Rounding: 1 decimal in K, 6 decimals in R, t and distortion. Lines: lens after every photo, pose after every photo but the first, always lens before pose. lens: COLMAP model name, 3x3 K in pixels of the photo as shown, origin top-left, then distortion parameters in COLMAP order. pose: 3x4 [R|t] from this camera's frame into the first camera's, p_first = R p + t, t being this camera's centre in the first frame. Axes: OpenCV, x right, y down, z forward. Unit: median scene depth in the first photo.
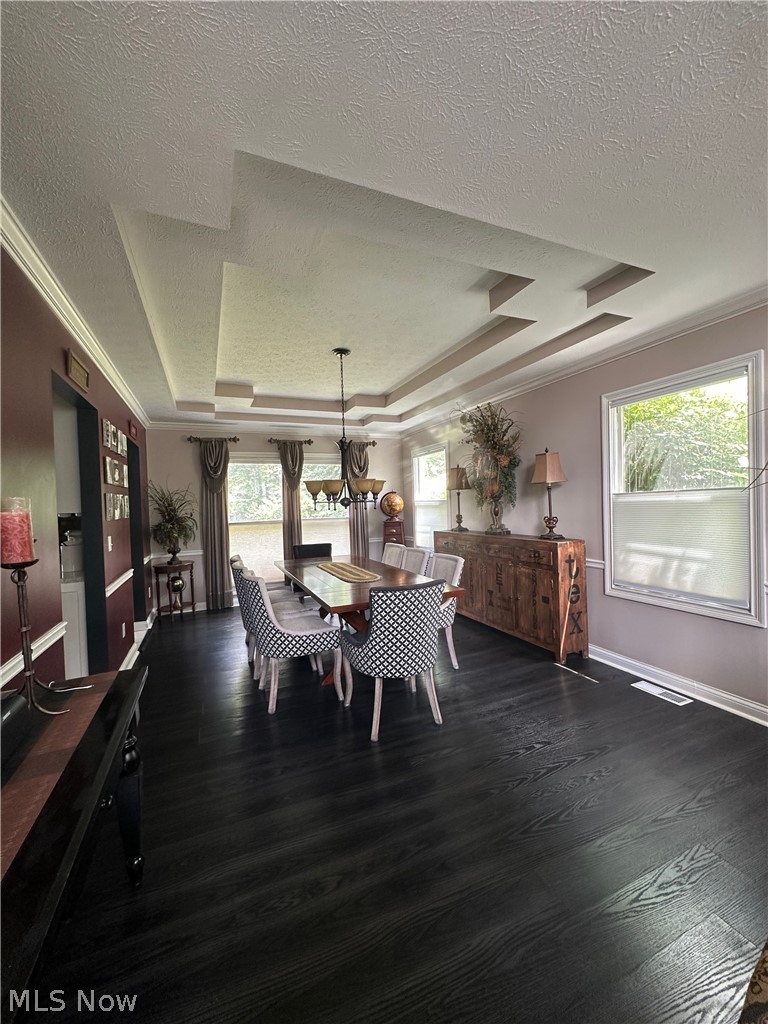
lens RADIAL K [[409.1, 0, 384.0], [0, 409.1, 512.0], [0, 0, 1]] dist [0.001996, 0.000283]
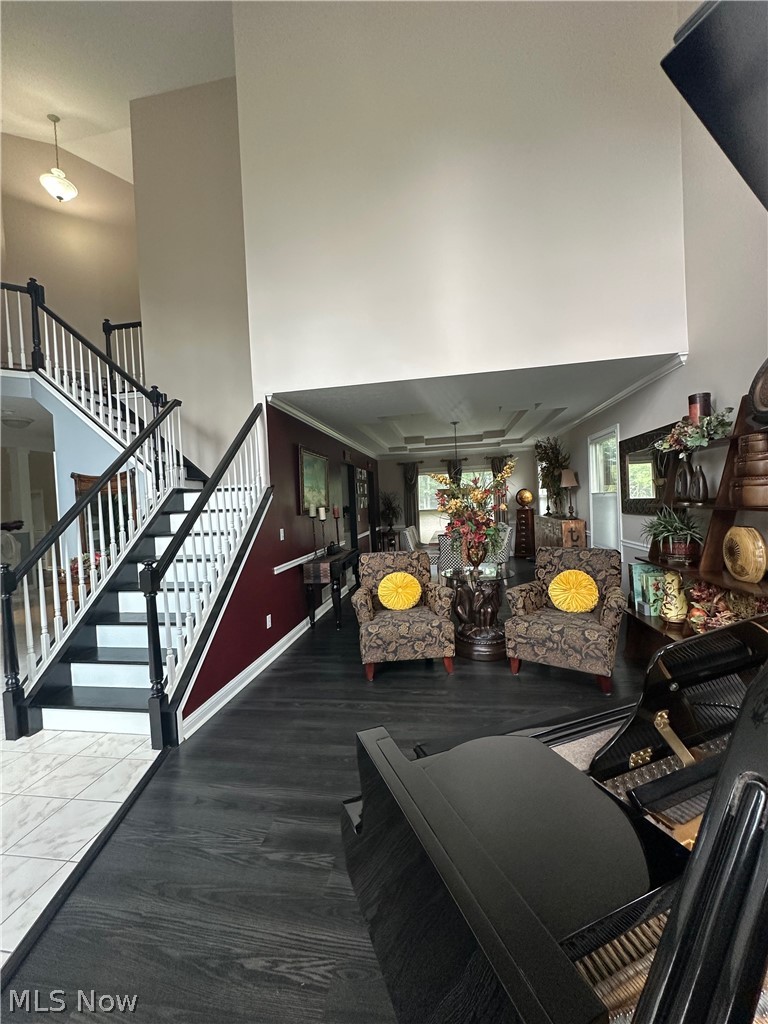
lens RADIAL K [[409.1, 0, 384.0], [0, 409.1, 512.0], [0, 0, 1]] dist [0.001996, 0.000283]
pose [[0.843870, 0.004628, -0.536528, 0.502097], [0.011135, 0.999596, 0.026136, -0.014093], [0.536433, -0.028030, 0.843477, -0.642284]]
